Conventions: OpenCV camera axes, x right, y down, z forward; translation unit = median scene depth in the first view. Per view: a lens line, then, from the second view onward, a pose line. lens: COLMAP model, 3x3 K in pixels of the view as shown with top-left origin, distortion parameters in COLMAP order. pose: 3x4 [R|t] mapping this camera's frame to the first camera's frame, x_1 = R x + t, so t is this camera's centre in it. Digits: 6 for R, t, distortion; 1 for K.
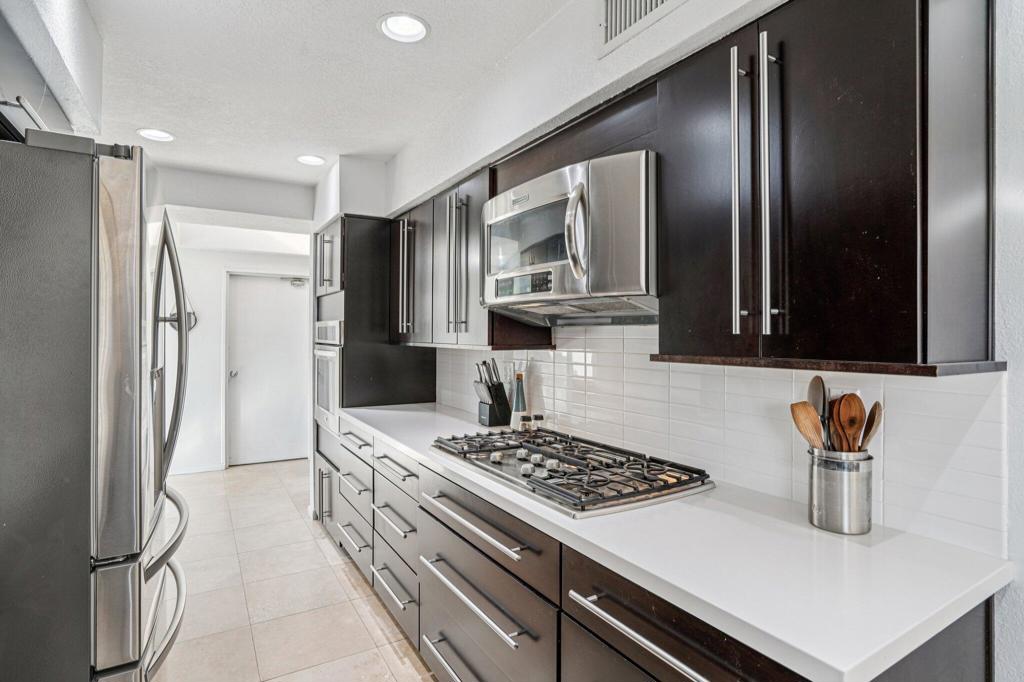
lens RADIAL K [[531.2, 0, 510.1], [0, 531.2, 331.8], [0, 0, 1]] dist [-0.049476, 0.030268]
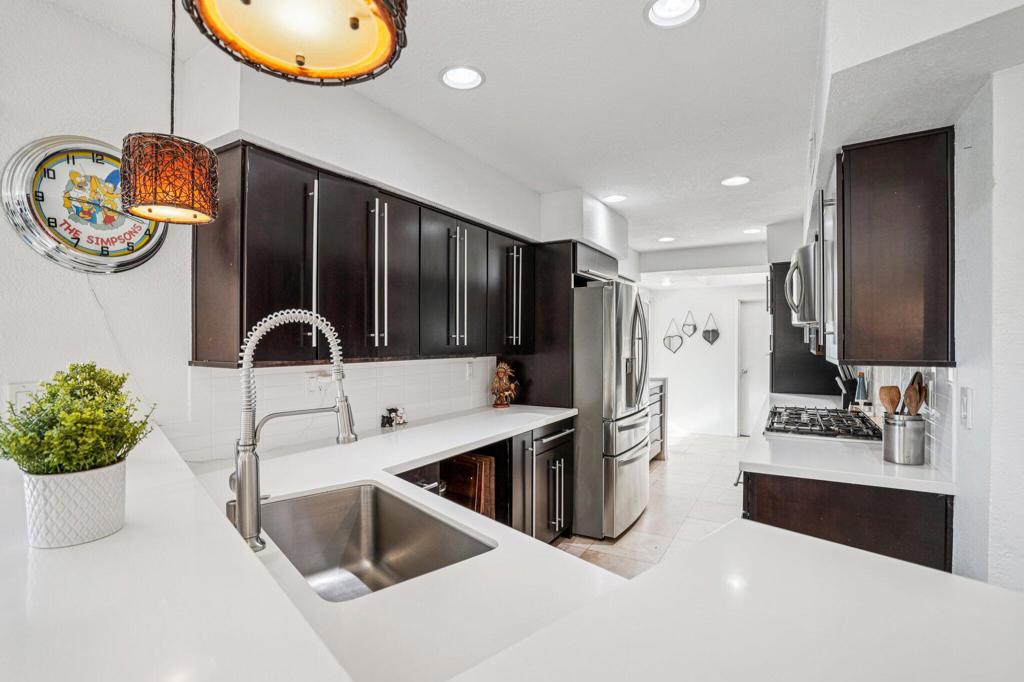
lens RADIAL K [[485.8, 0, 506.9], [0, 485.8, 341.4], [0, 0, 1]] dist [-0.062490, 0.032327]
pose [[0.474034, -0.007376, -0.880475, 0.794209], [0.008701, 0.999955, -0.003692, -0.005894], [0.880463, -0.005911, 0.474077, -0.467737]]
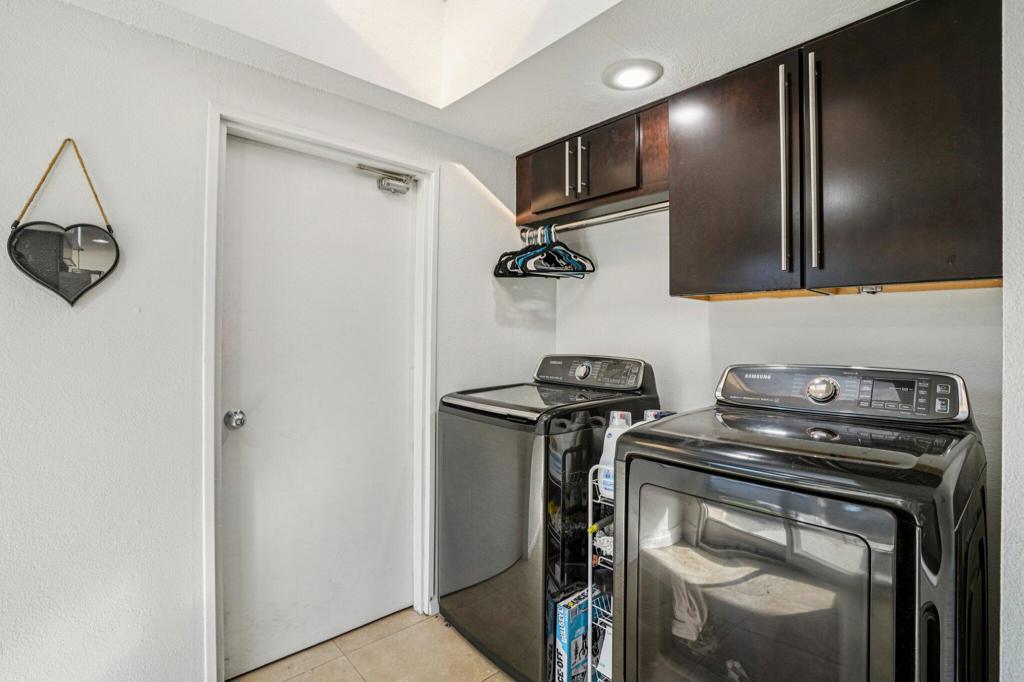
lens RADIAL K [[485.8, 0, 506.9], [0, 485.8, 341.4], [0, 0, 1]] dist [-0.062490, 0.032327]
pose [[0.982123, 0.000144, 0.188240, -1.026145], [-0.001389, 0.999978, 0.006480, 0.062948], [-0.188235, -0.006625, 0.982102, 1.648272]]
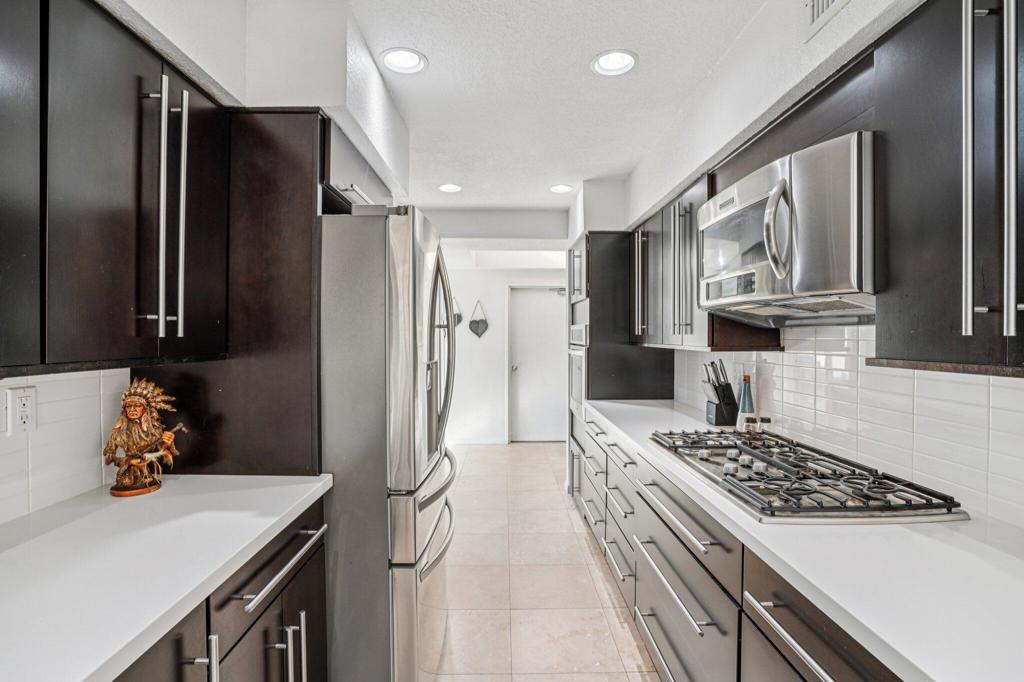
lens RADIAL K [[485.8, 0, 506.9], [0, 485.8, 341.4], [0, 0, 1]] dist [-0.062490, 0.032327]
pose [[0.863296, 0.001315, -0.504696, 0.099475], [0.007247, 0.999861, 0.015001, -0.001565], [0.504646, -0.016608, 0.863167, -0.003951]]
